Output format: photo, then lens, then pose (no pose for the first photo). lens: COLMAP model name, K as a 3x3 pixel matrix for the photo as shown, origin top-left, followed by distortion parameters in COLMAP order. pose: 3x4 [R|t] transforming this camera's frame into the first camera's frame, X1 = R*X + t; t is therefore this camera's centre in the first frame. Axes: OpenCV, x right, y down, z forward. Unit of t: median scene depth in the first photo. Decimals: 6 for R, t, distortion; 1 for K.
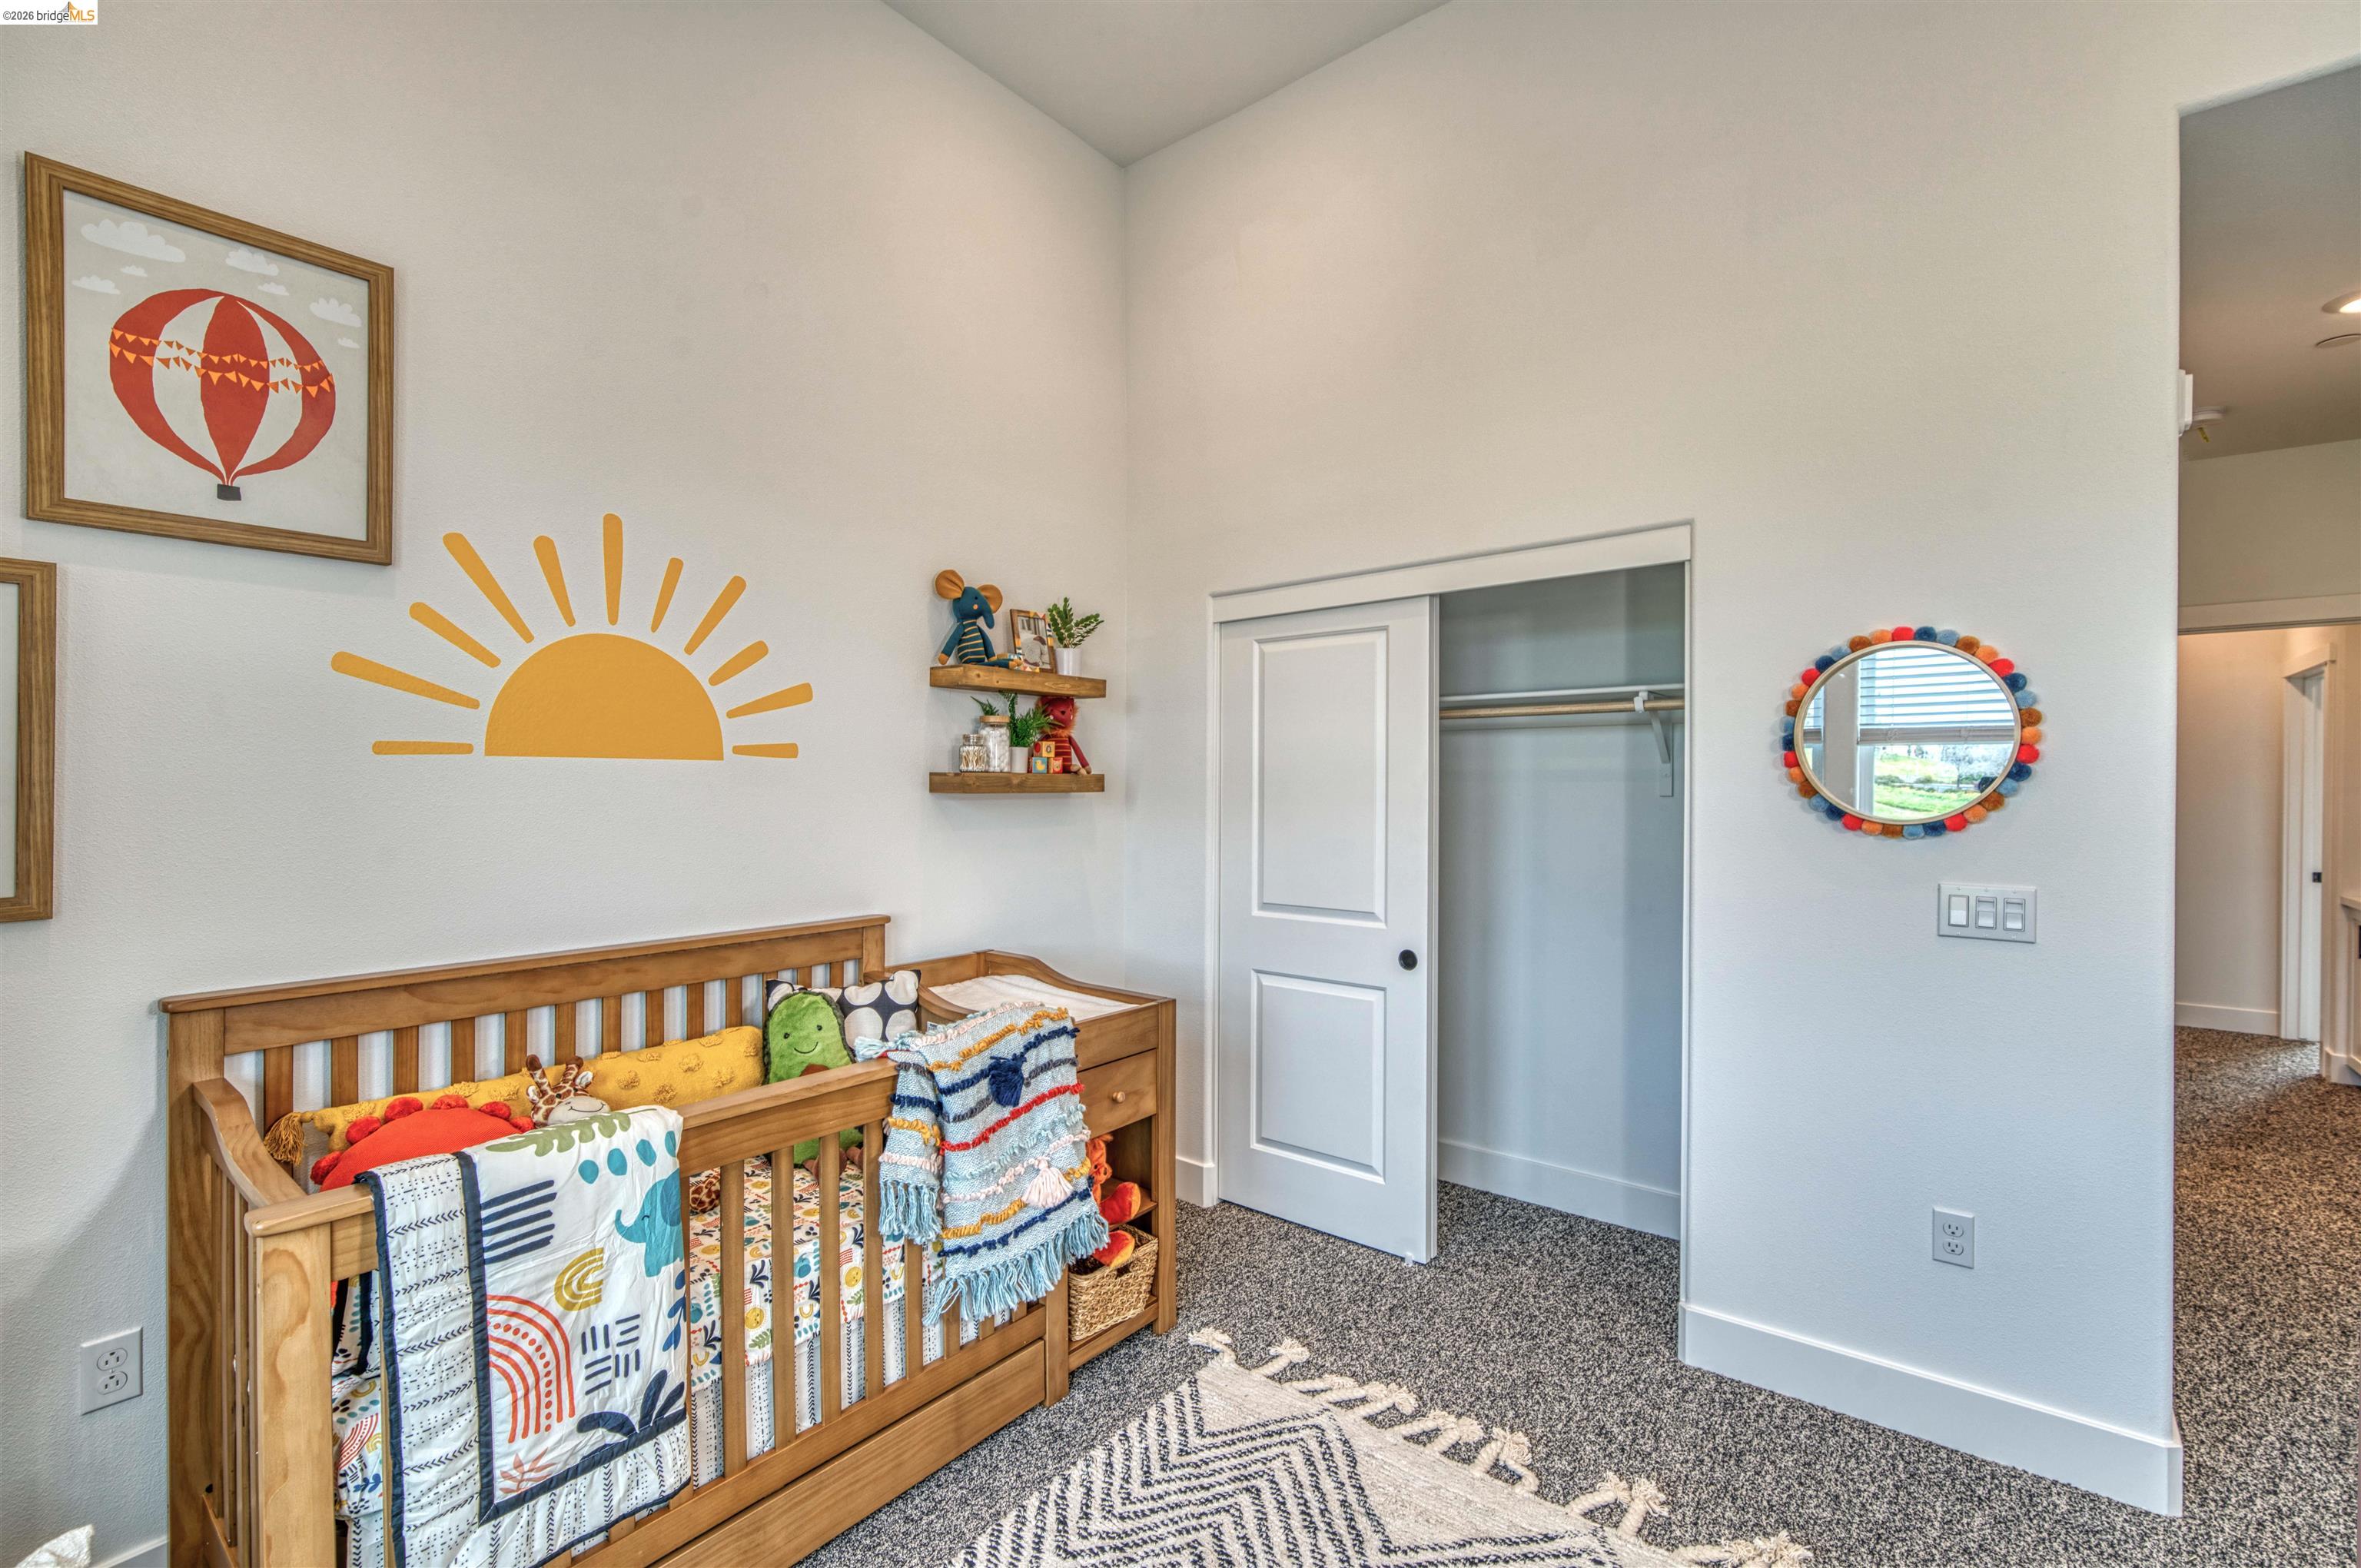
lens RADIAL K [[1050.4, 0, 1180.5], [0, 1050.4, 784.0], [0, 0, 1]] dist [-0.002297, 0.015465]
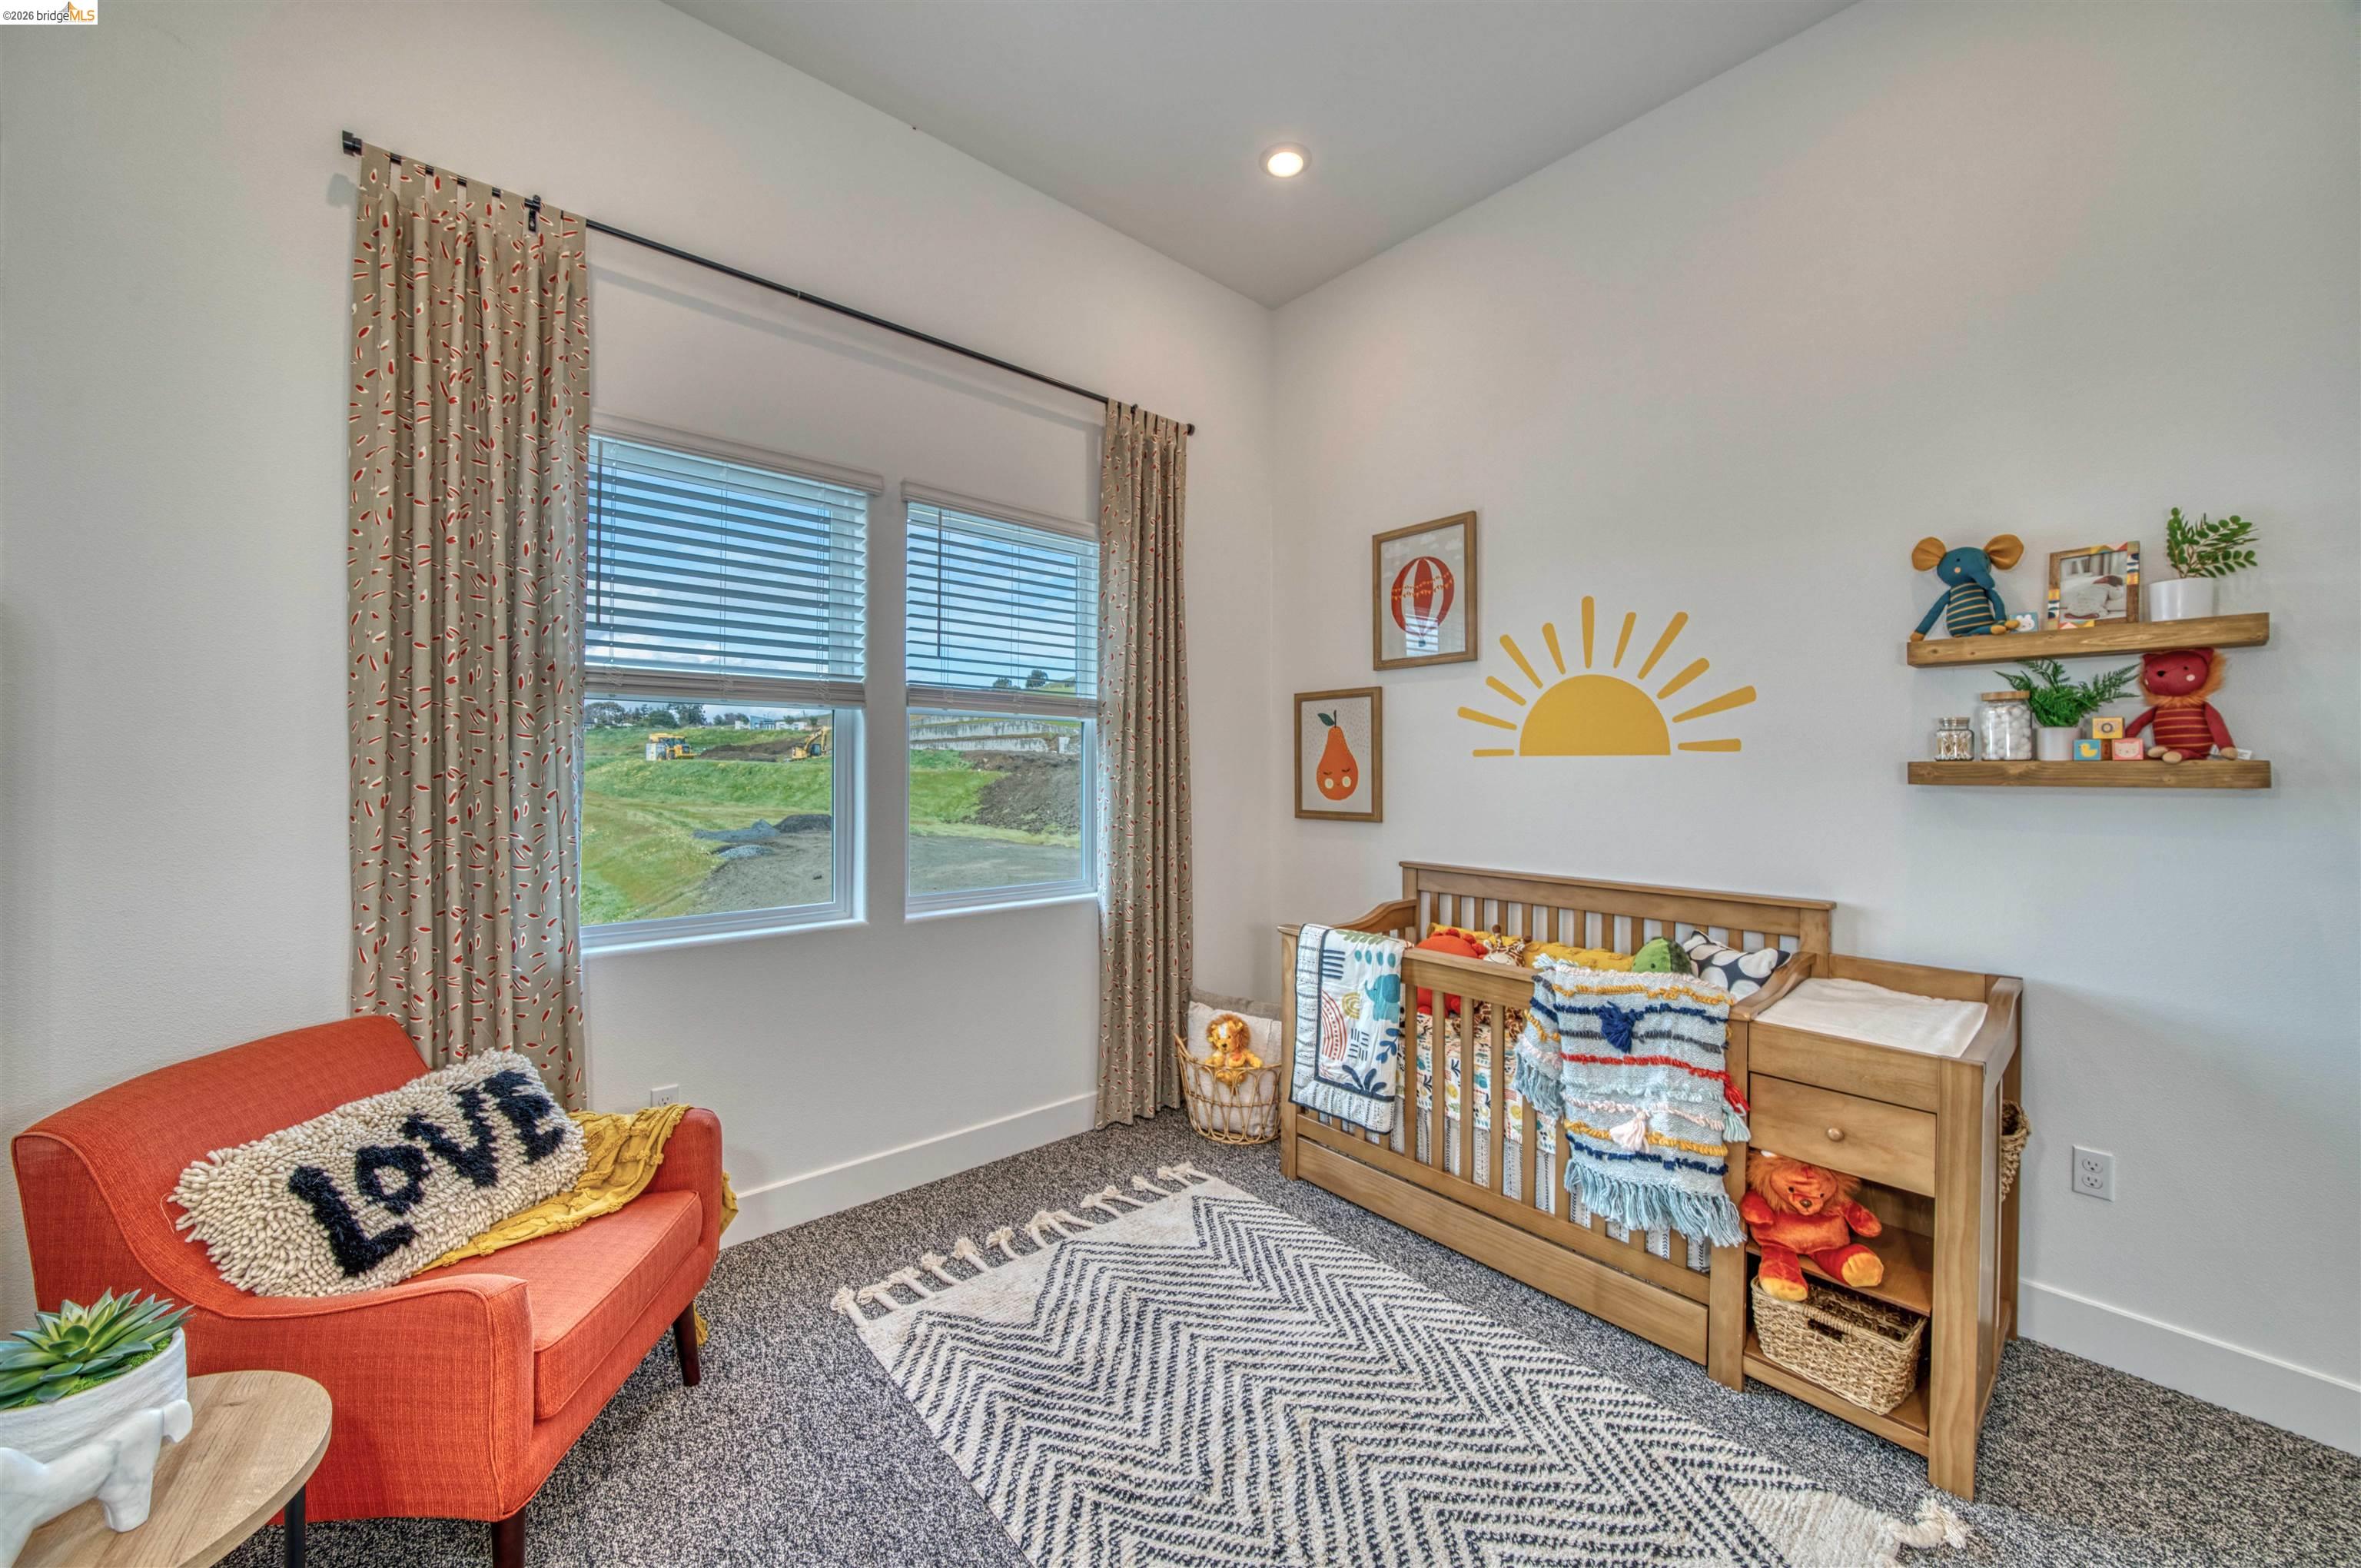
lens RADIAL K [[860.2, 0, 1180.5], [0, 860.2, 784.0], [0, 0, 1]] dist [-0.000044, 0.000023]
pose [[-0.177895, 0.014698, -0.983940, 0.863777], [-0.006682, 0.999847, 0.016144, 0.000807], [0.984027, 0.009446, -0.177770, 0.695551]]
